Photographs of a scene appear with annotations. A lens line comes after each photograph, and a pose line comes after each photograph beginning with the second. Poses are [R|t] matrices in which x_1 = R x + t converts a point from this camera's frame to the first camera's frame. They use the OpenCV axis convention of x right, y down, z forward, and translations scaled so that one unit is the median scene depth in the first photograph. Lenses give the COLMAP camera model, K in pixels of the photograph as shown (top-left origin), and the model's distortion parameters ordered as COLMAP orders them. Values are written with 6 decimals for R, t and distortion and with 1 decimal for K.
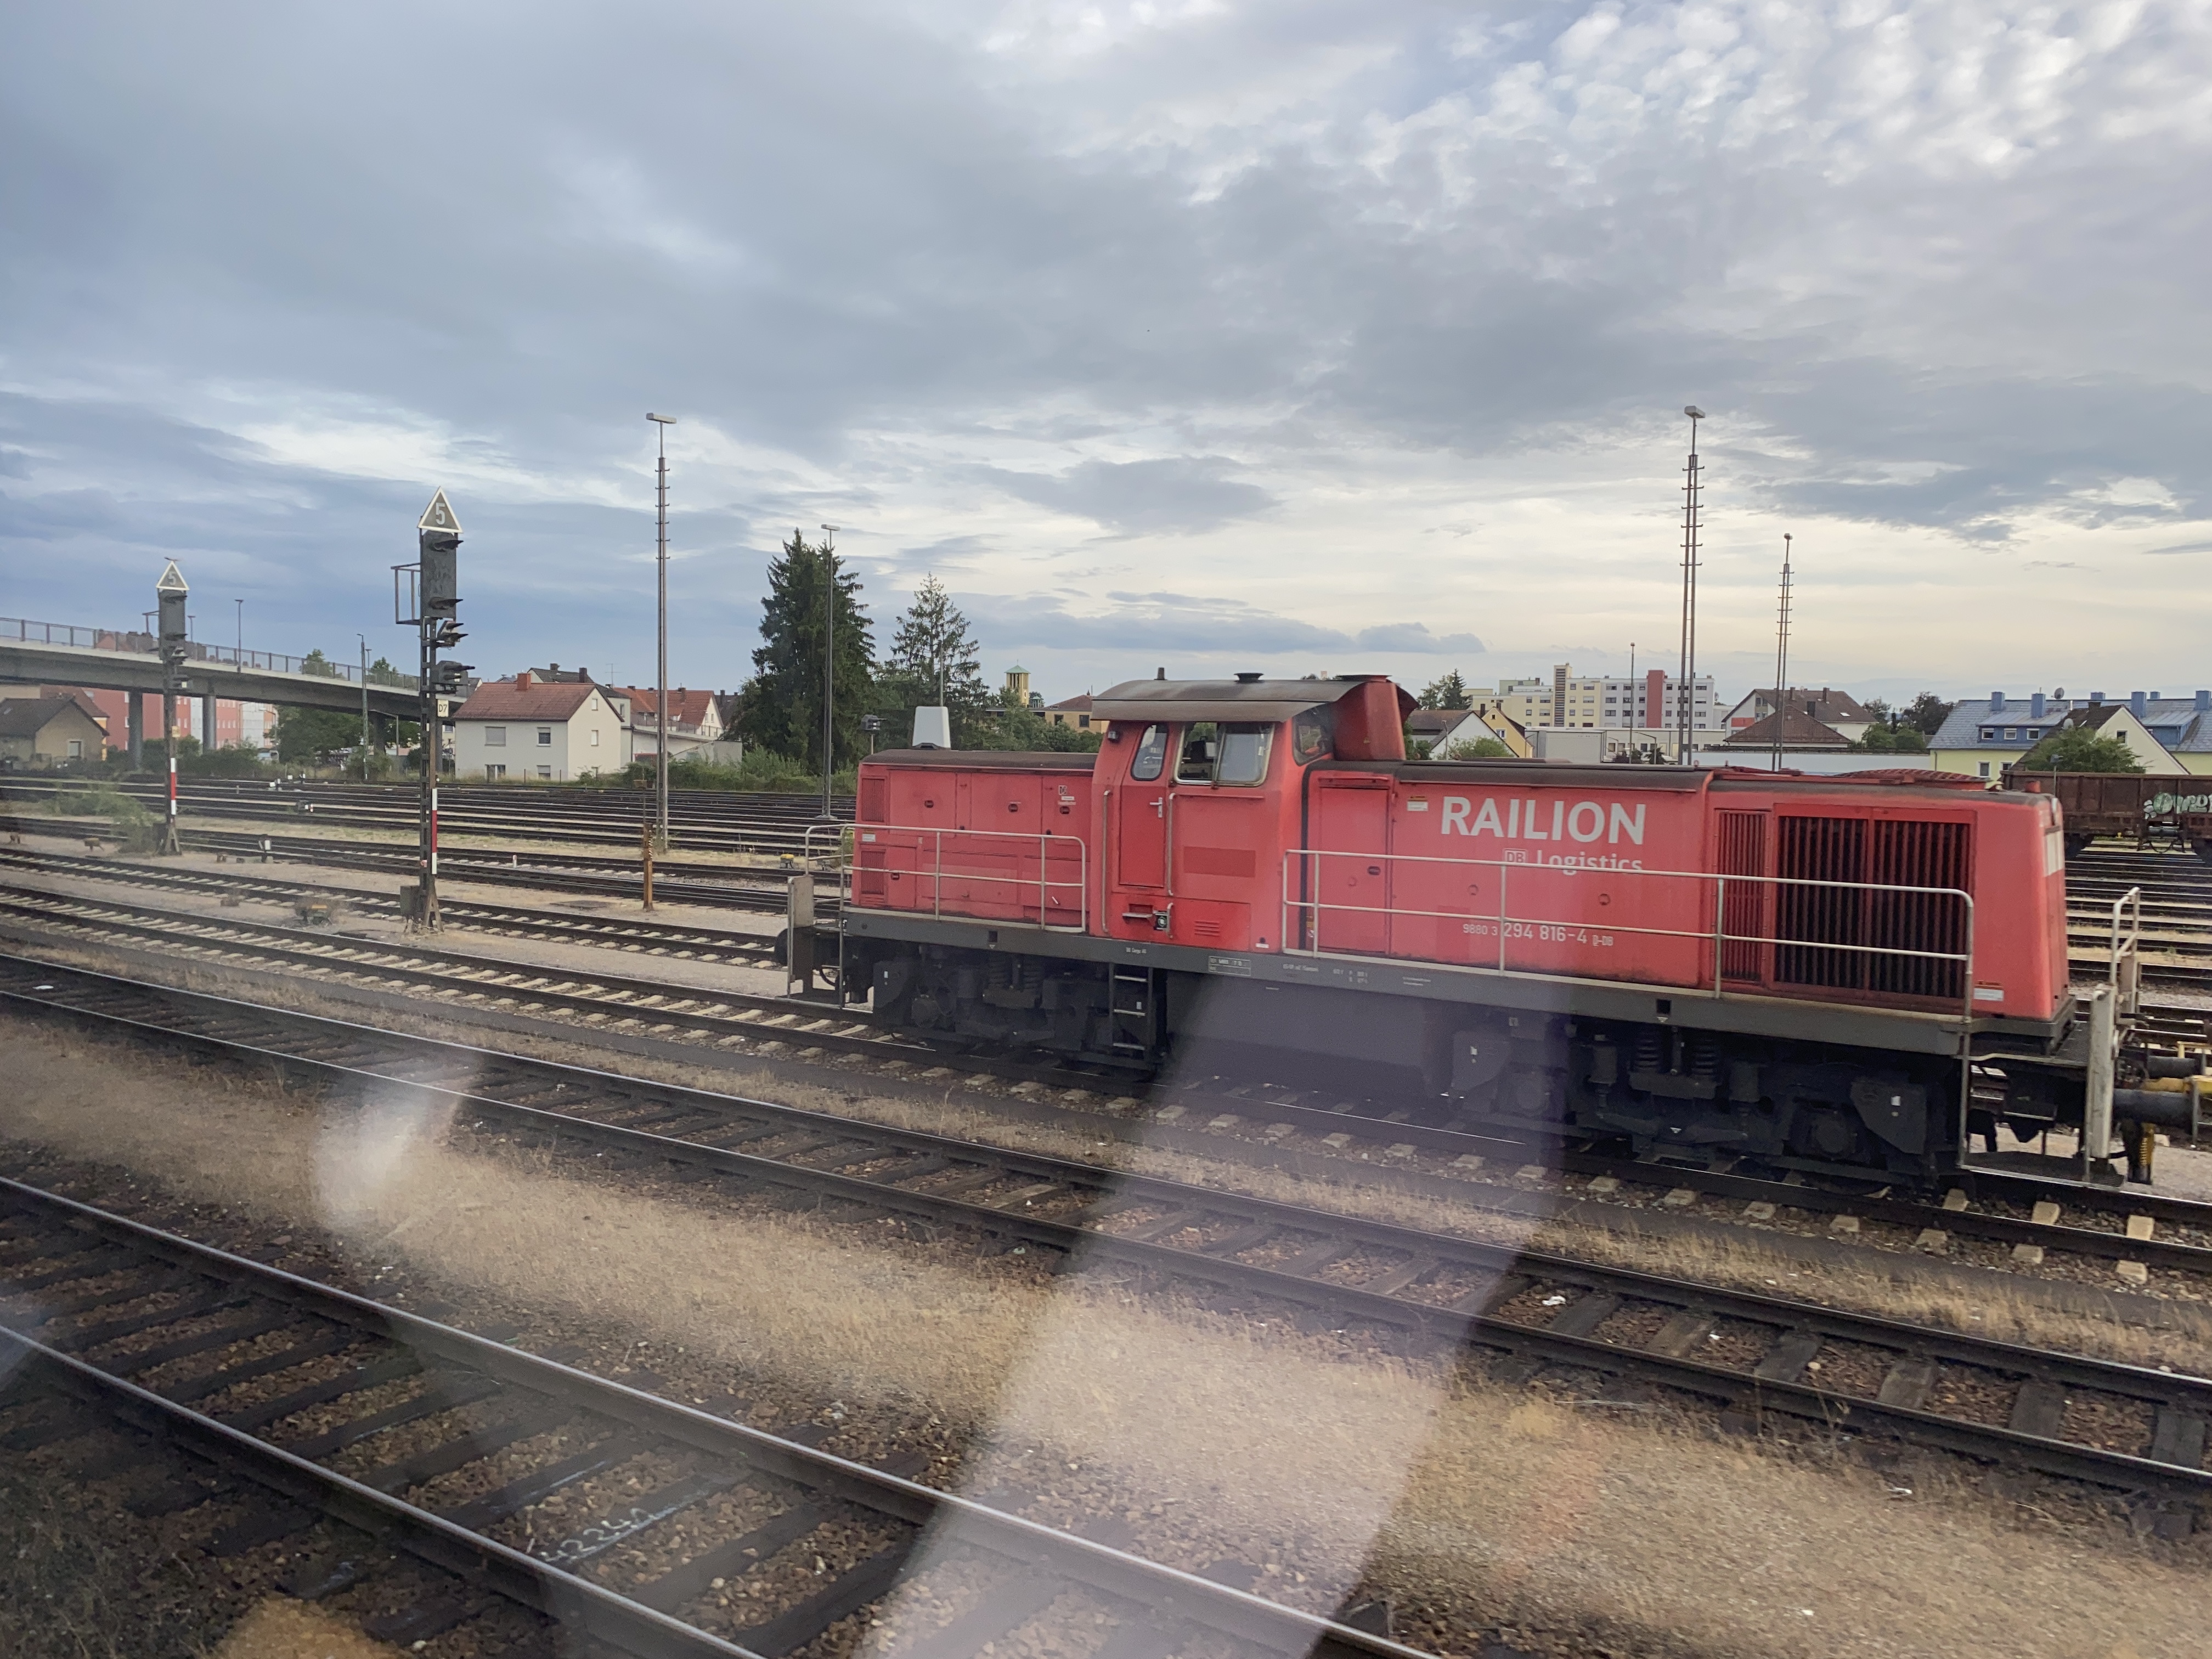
lens RADIAL K [[1662.7, 0, 1103.7], [0, 1662.7, 823.9], [0, 0, 1]] dist [0.012582, 0.000497]
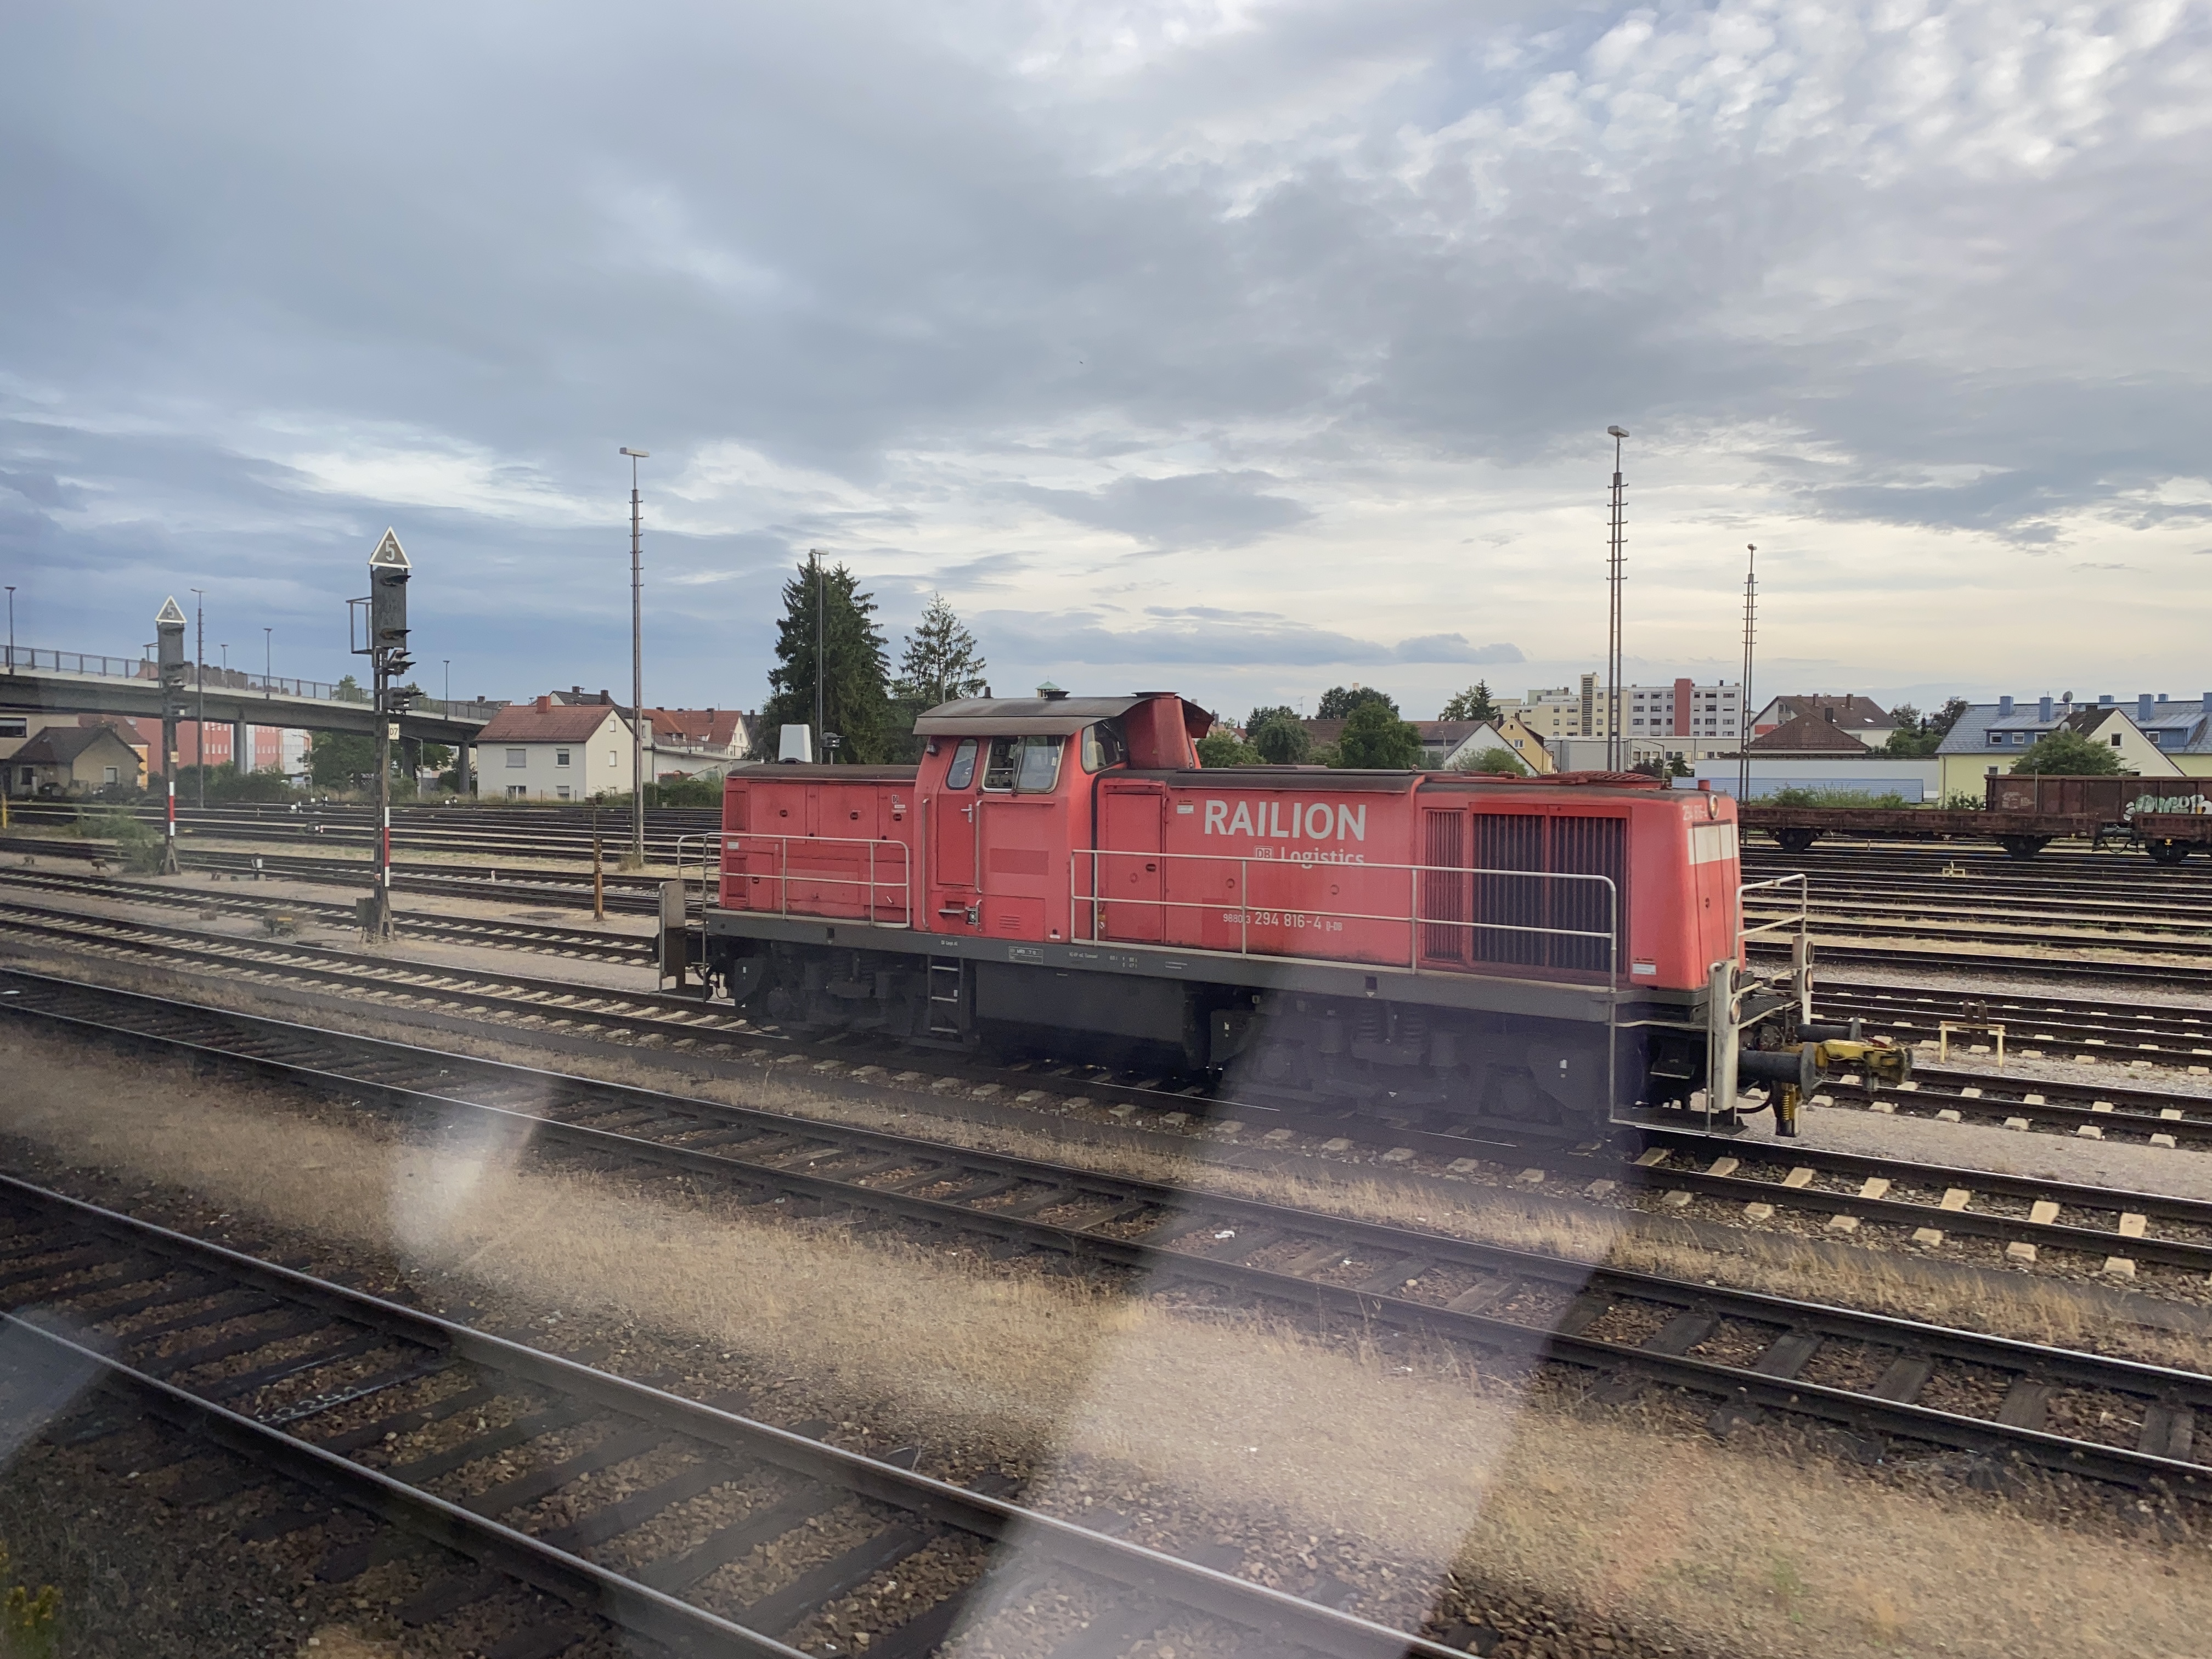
lens RADIAL K [[1662.0, 0, 1105.4], [0, 1662.0, 817.2], [0, 0, 1]] dist [0.014469, -0.001408]
pose [[0.999669, -0.011029, -0.023232, 0.083937], [0.010724, 0.999856, -0.013187, 0.004548], [0.023374, 0.012934, 0.999643, -0.058662]]
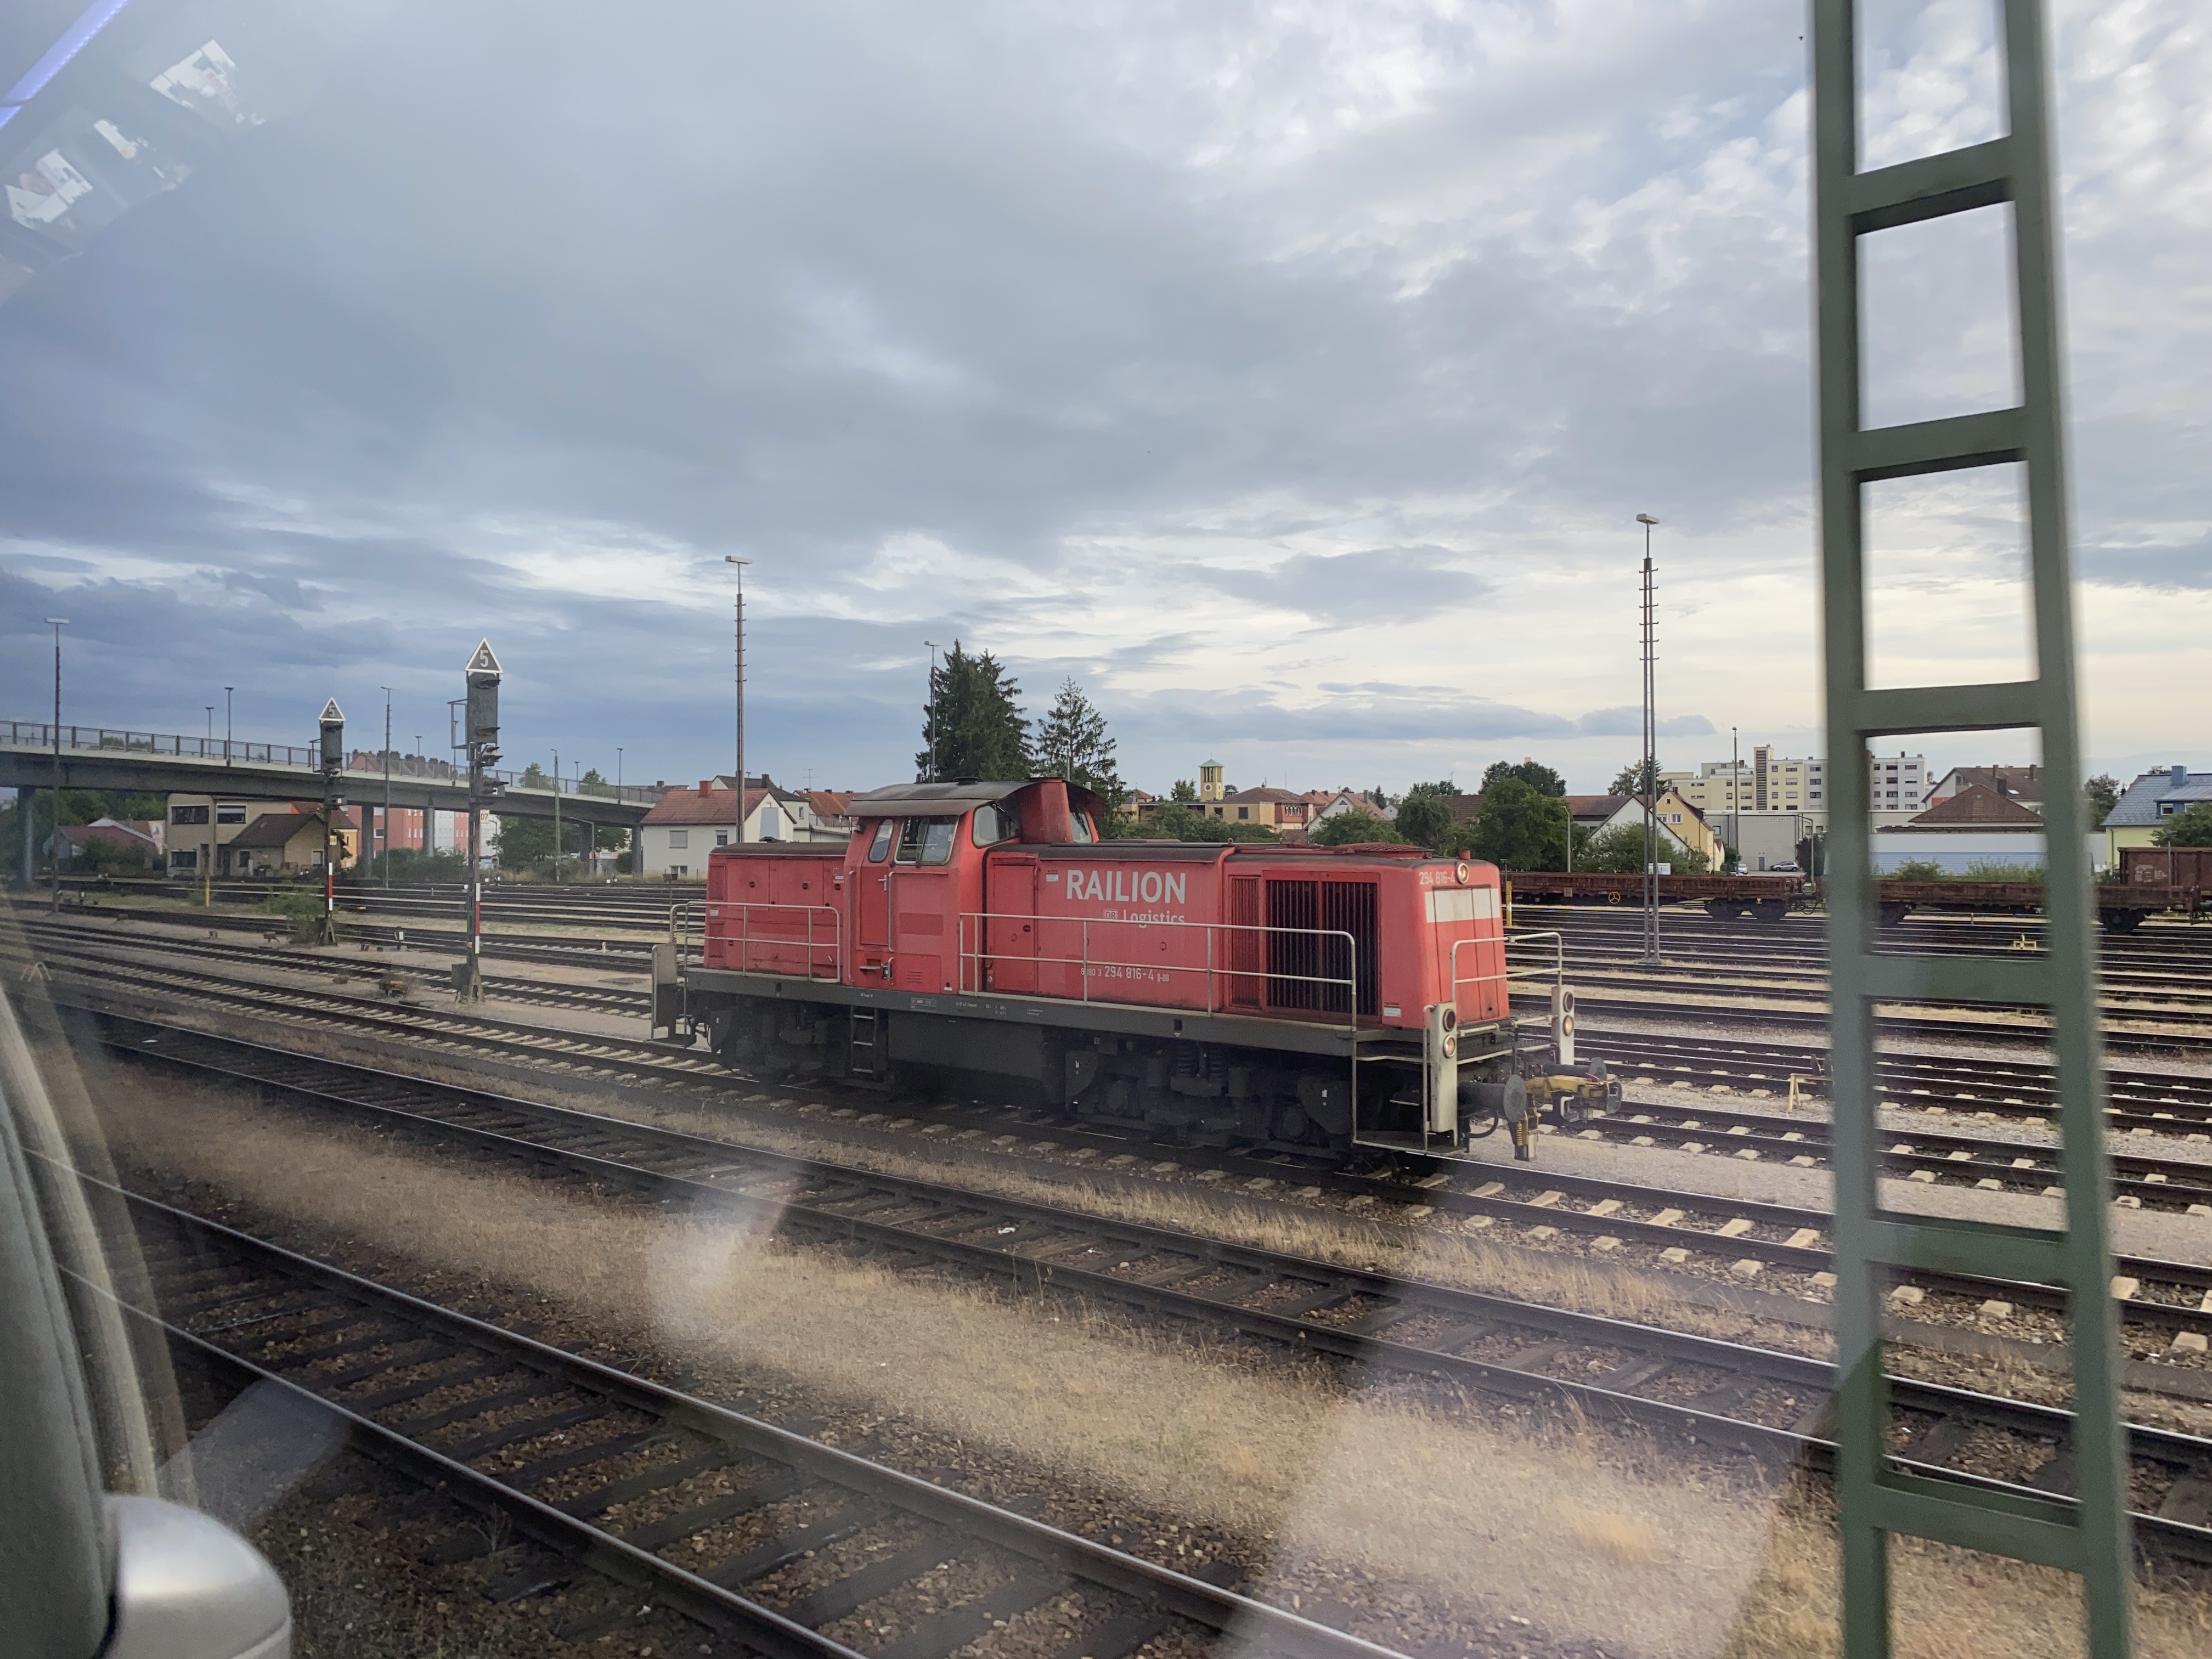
lens RADIAL K [[1659.3, 0, 1109.4], [0, 1659.3, 818.1], [0, 0, 1]] dist [0.014653, -0.003429]
pose [[0.991823, -0.019755, -0.126084, 0.206566], [0.012142, 0.998072, -0.060864, 0.011076], [0.127043, 0.058835, 0.990151, -0.143871]]
